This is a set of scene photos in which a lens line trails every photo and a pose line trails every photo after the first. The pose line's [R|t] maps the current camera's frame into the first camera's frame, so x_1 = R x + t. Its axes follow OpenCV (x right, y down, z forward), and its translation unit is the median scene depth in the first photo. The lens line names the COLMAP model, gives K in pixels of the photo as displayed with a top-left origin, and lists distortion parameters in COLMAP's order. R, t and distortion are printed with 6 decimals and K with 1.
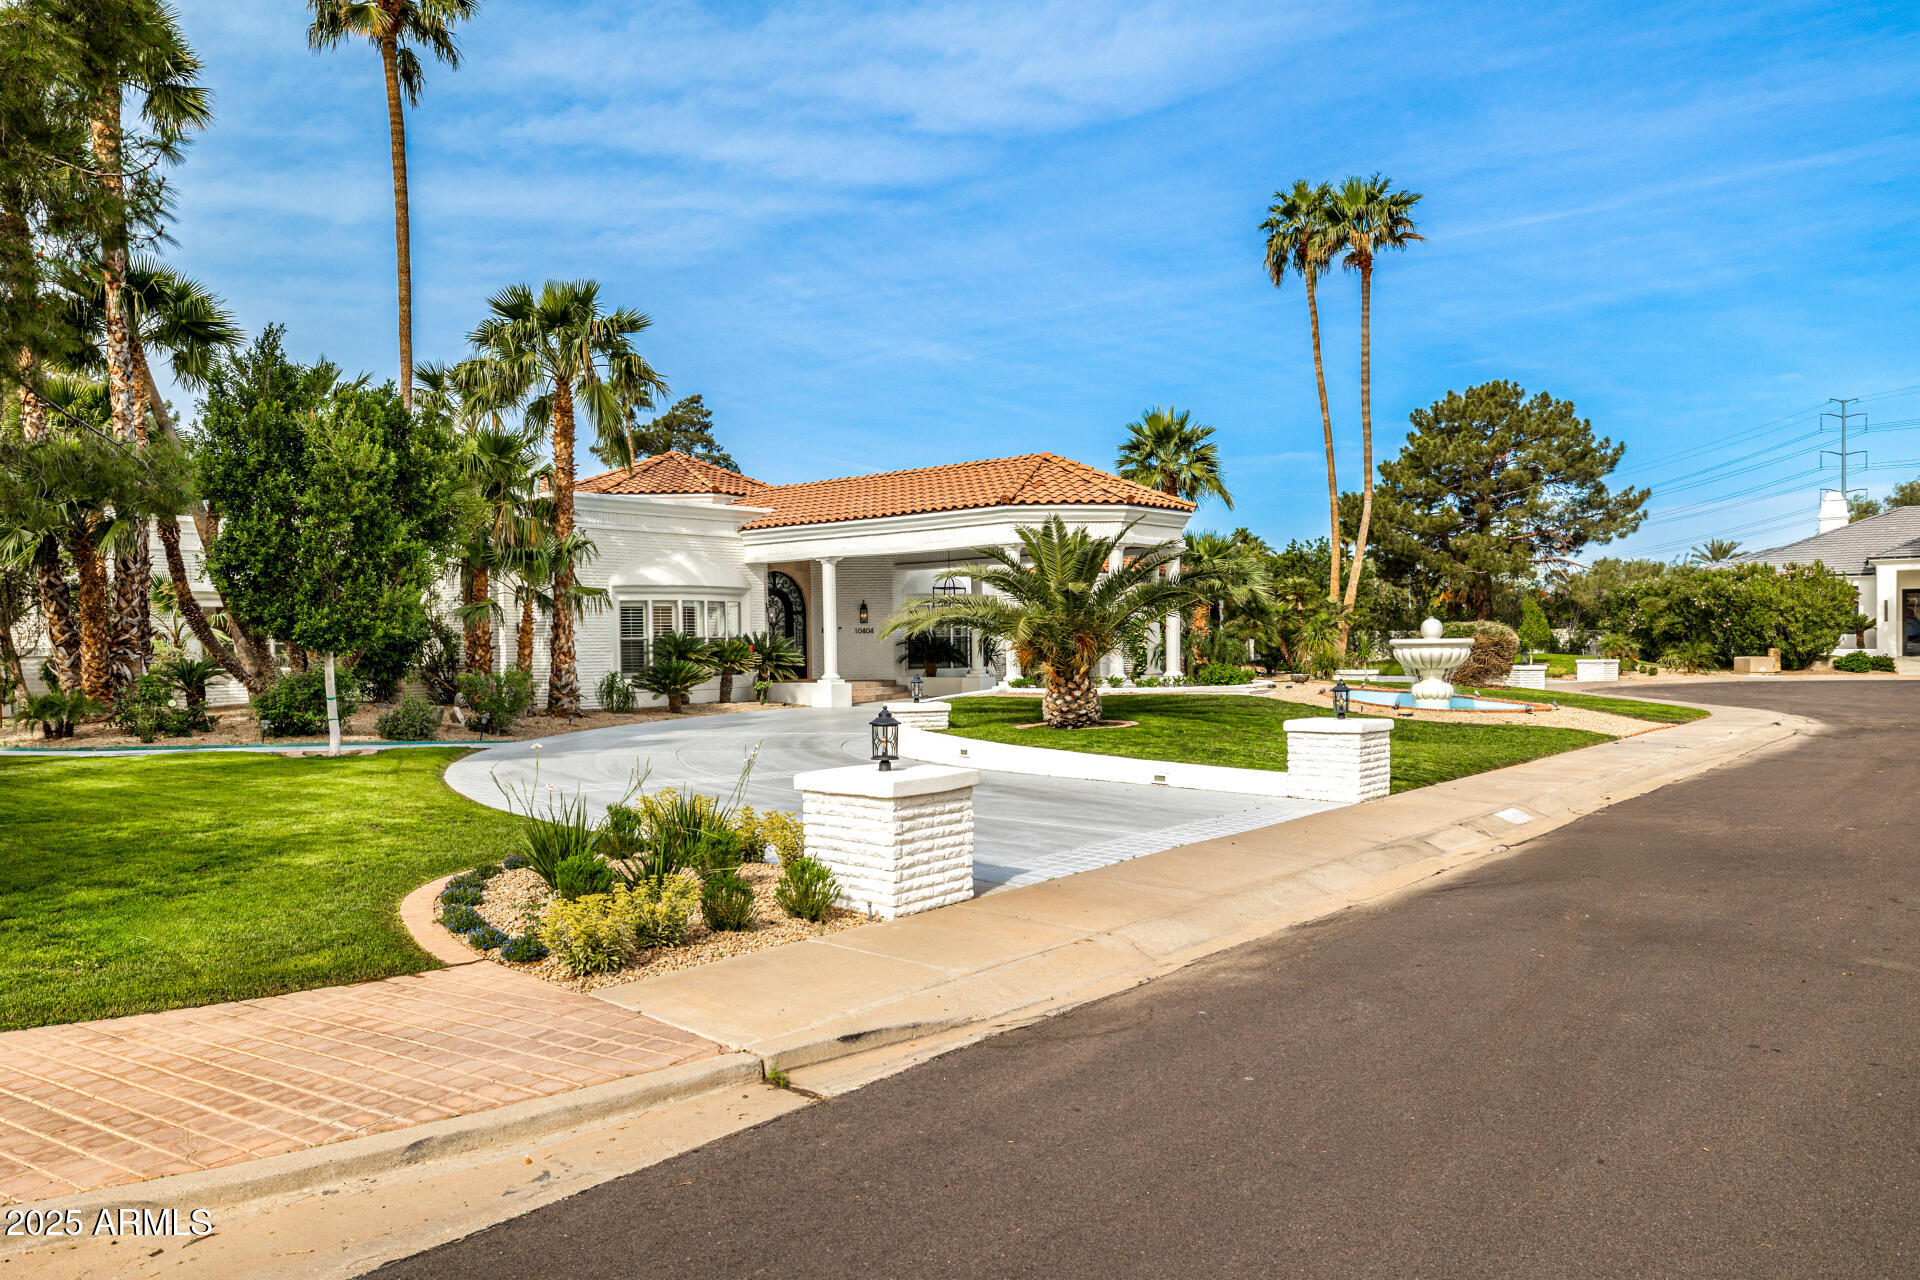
lens RADIAL K [[1419.3, 0, 948.2], [0, 1419.3, 632.2], [0, 0, 1]] dist [-0.063683, -0.000362]
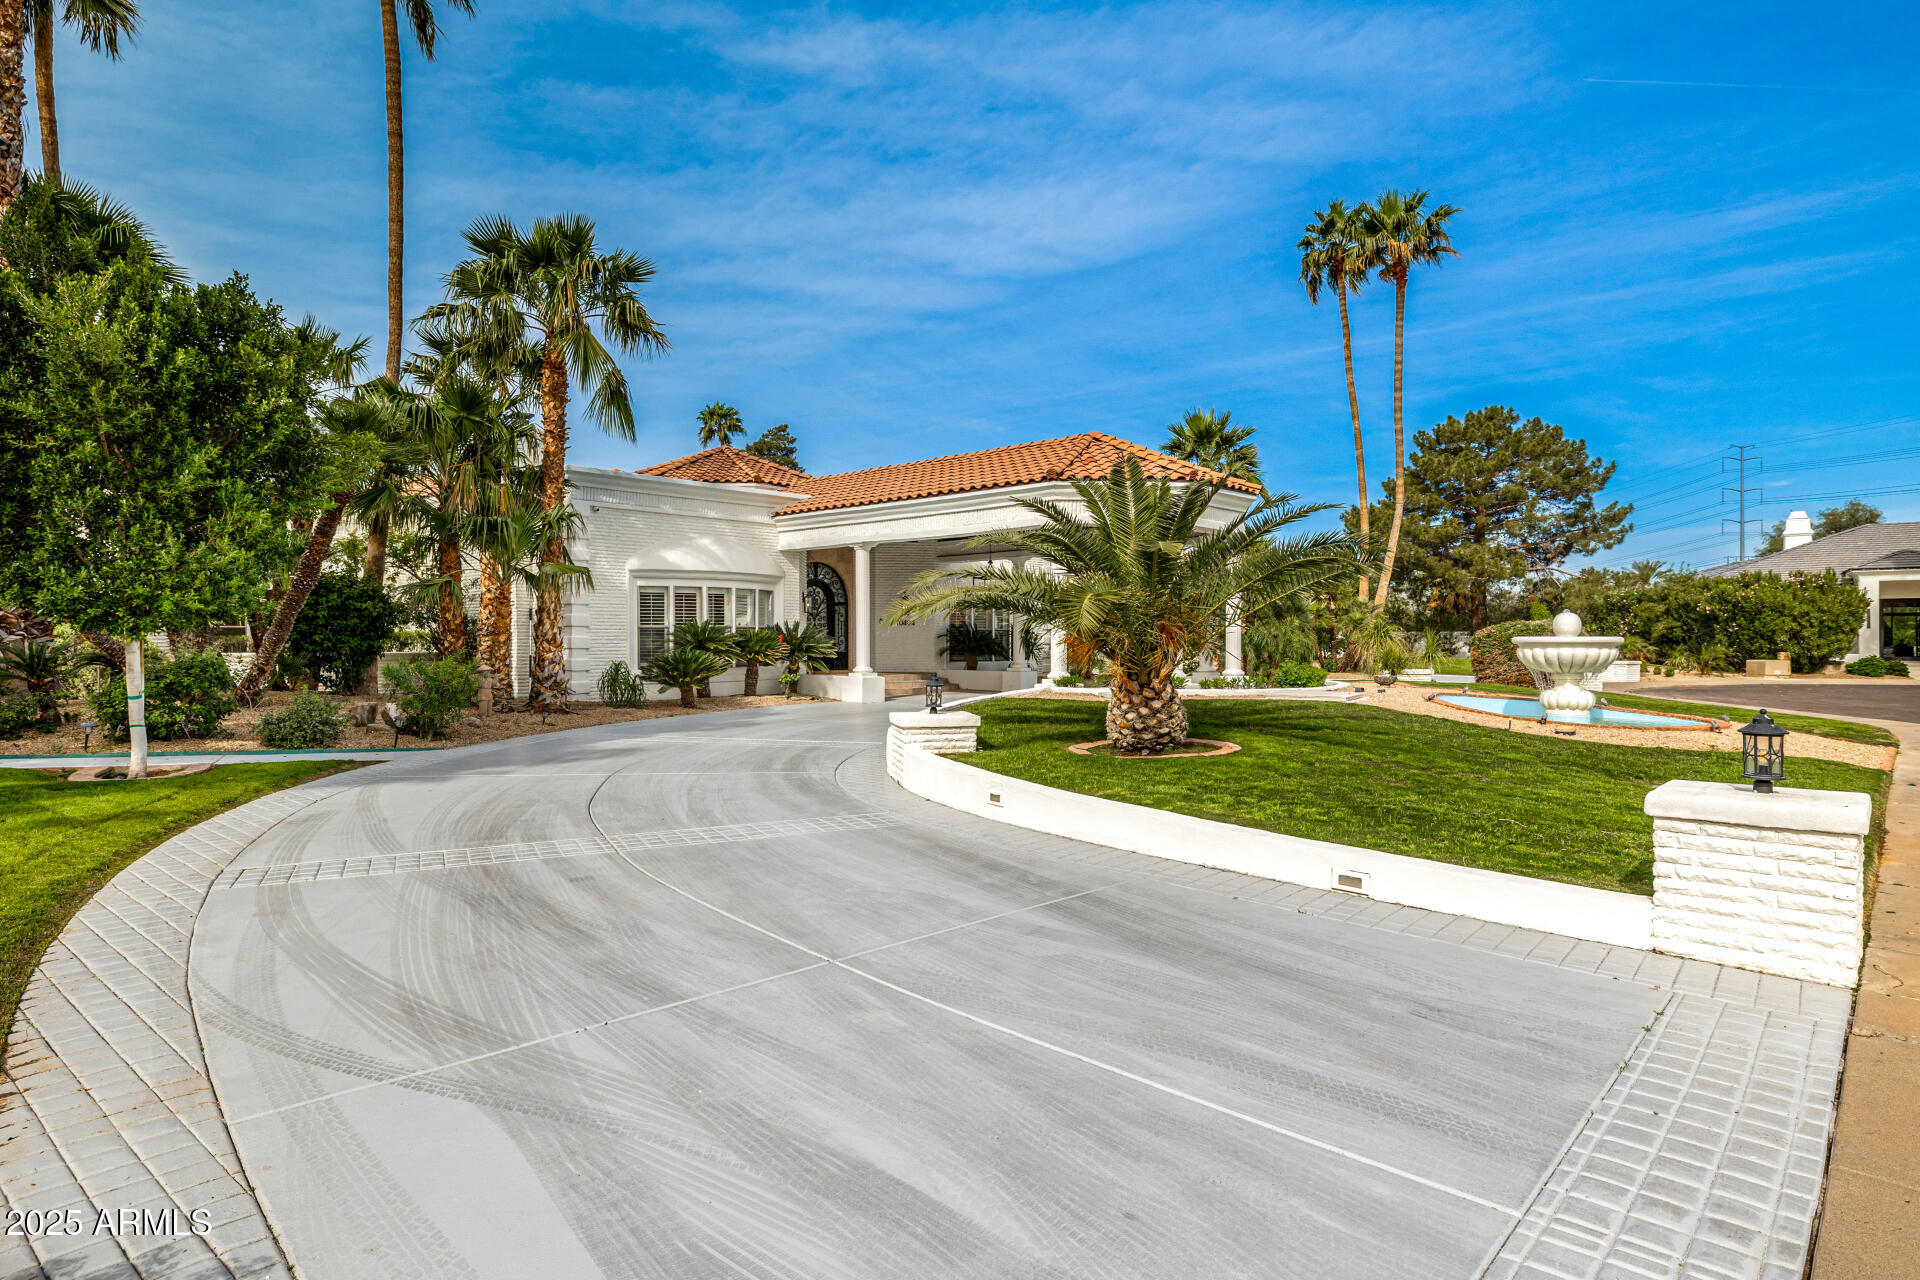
lens RADIAL K [[1054.5, 0, 952.1], [0, 1054.5, 636.8], [0, 0, 1]] dist [0.011410, -0.000489]
pose [[0.998962, 0.012602, -0.043771, 0.006954], [-0.012327, 0.999903, 0.006537, 0.004347], [0.043849, -0.005991, 0.999020, 0.298947]]
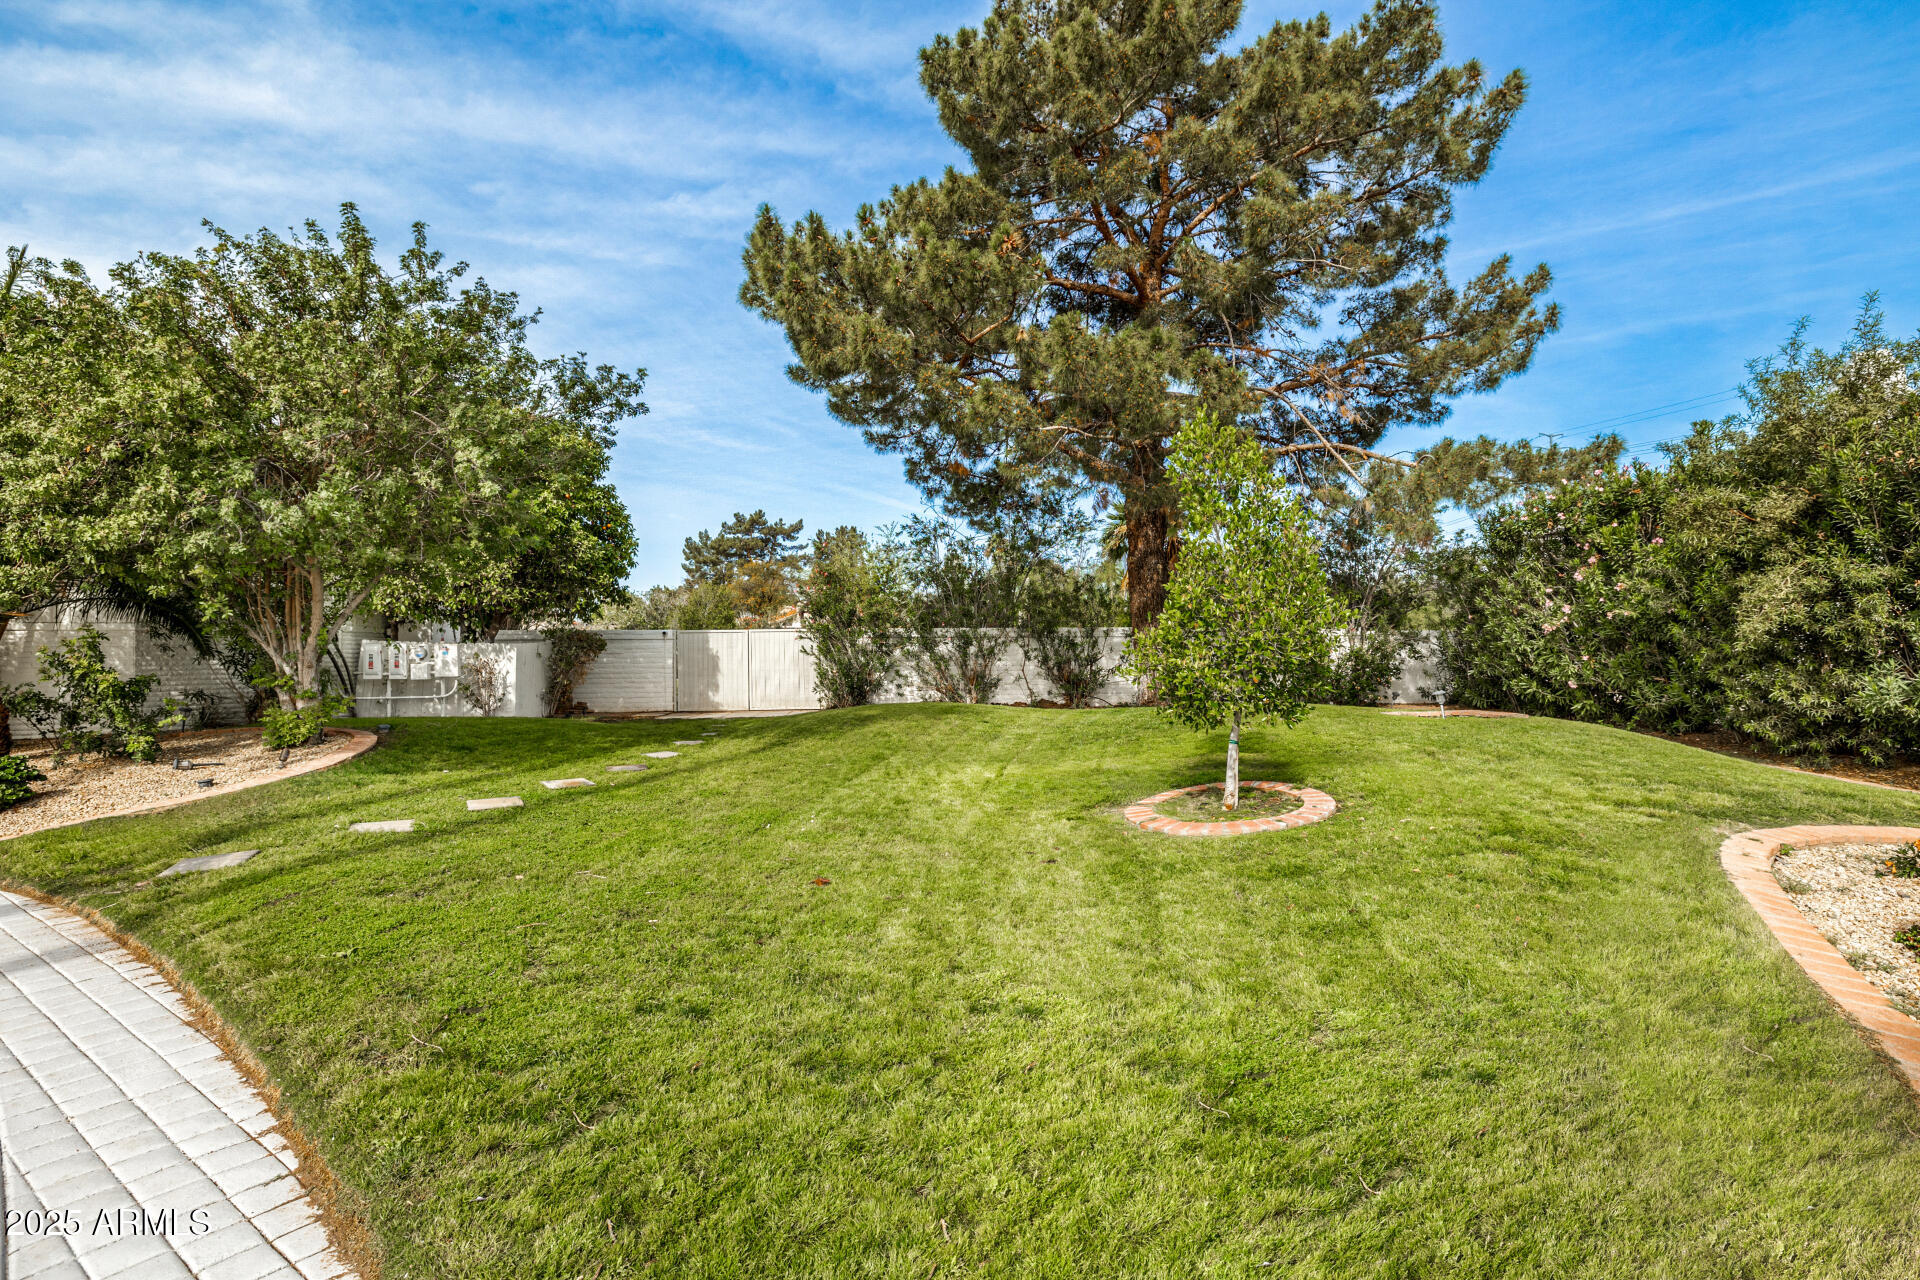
lens RADIAL K [[937.6, 0, 968.2], [0, 937.6, 645.8], [0, 0, 1]] dist [0.005861, 0.000539]
pose [[0.997679, -0.001254, 0.068087, 0.670550], [0.000752, 0.999972, 0.007402, 0.002562], [-0.068095, -0.007333, 0.997652, 1.566150]]
